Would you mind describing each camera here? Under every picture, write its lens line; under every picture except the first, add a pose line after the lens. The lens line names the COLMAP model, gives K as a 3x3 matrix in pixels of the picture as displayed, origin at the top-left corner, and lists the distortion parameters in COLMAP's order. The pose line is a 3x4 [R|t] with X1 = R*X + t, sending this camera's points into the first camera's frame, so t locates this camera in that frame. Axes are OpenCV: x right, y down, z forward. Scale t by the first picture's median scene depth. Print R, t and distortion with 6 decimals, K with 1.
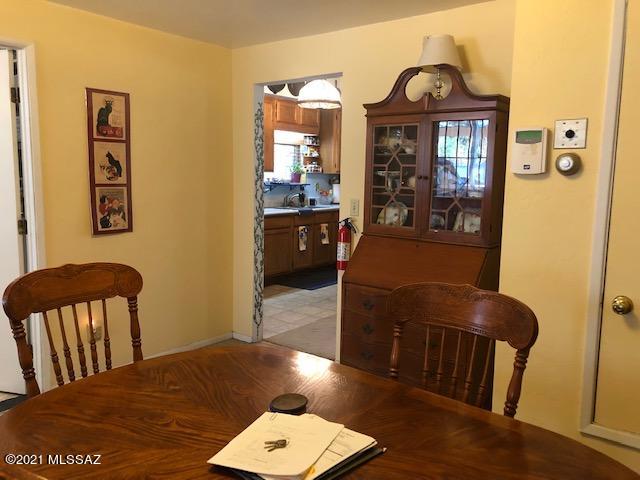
lens RADIAL K [[528.7, 0, 321.4], [0, 528.7, 241.3], [0, 0, 1]] dist [-0.006398, 0.001173]
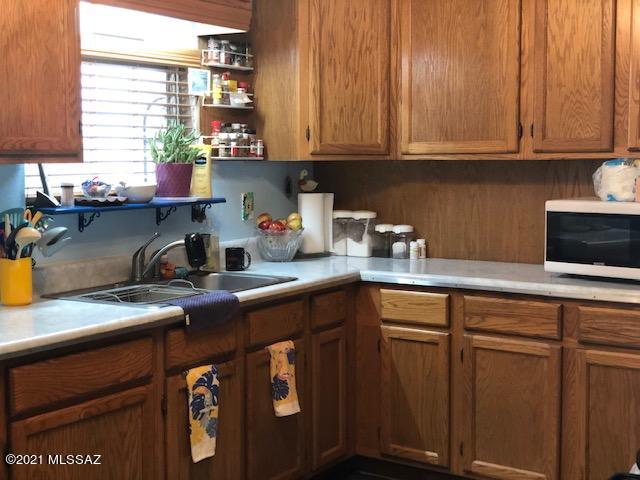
lens RADIAL K [[974.7, 0, 318.7], [0, 974.7, 239.8], [0, 0, 1]] dist [-0.011880, 0.000000]
pose [[0.996904, -0.030762, 0.072356, -0.009780], [0.033974, 0.998471, -0.043596, -0.061698], [-0.070904, 0.045920, 0.996426, 0.472748]]
